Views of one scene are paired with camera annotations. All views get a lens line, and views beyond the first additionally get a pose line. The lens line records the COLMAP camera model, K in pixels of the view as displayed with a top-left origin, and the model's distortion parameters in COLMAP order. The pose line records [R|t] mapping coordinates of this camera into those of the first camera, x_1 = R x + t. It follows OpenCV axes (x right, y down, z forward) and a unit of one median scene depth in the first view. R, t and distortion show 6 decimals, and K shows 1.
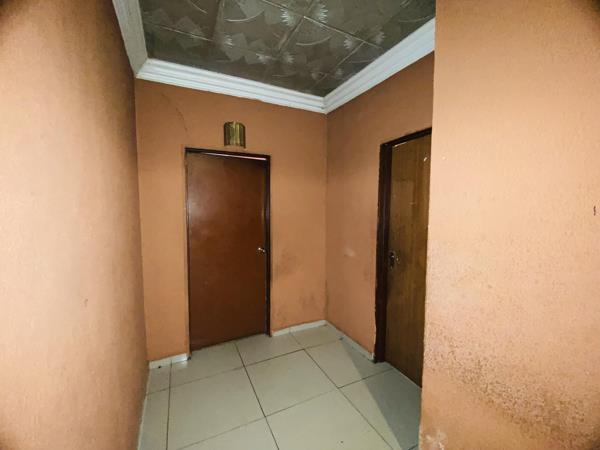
lens RADIAL K [[244.8, 0, 302.4], [0, 244.8, 224.9], [0, 0, 1]] dist [-0.012995, -0.001884]
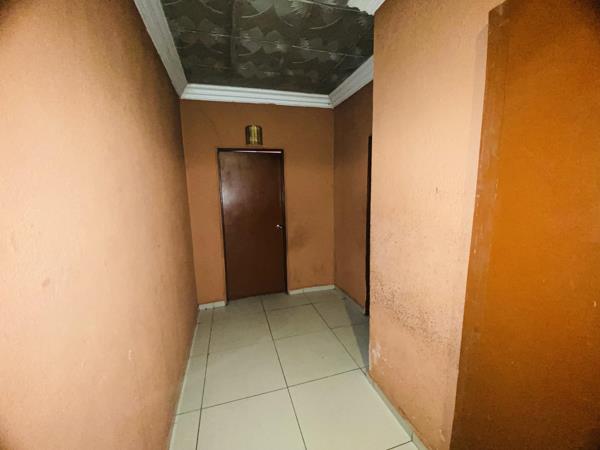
lens RADIAL K [[244.8, 0, 304.7], [0, 244.8, 223.7], [0, 0, 1]] dist [-0.012995, -0.001884]
pose [[0.986138, -0.006786, -0.165791, 0.195518], [0.017671, 0.997776, 0.064269, 0.012882], [0.164986, -0.066308, 0.984064, -0.241214]]
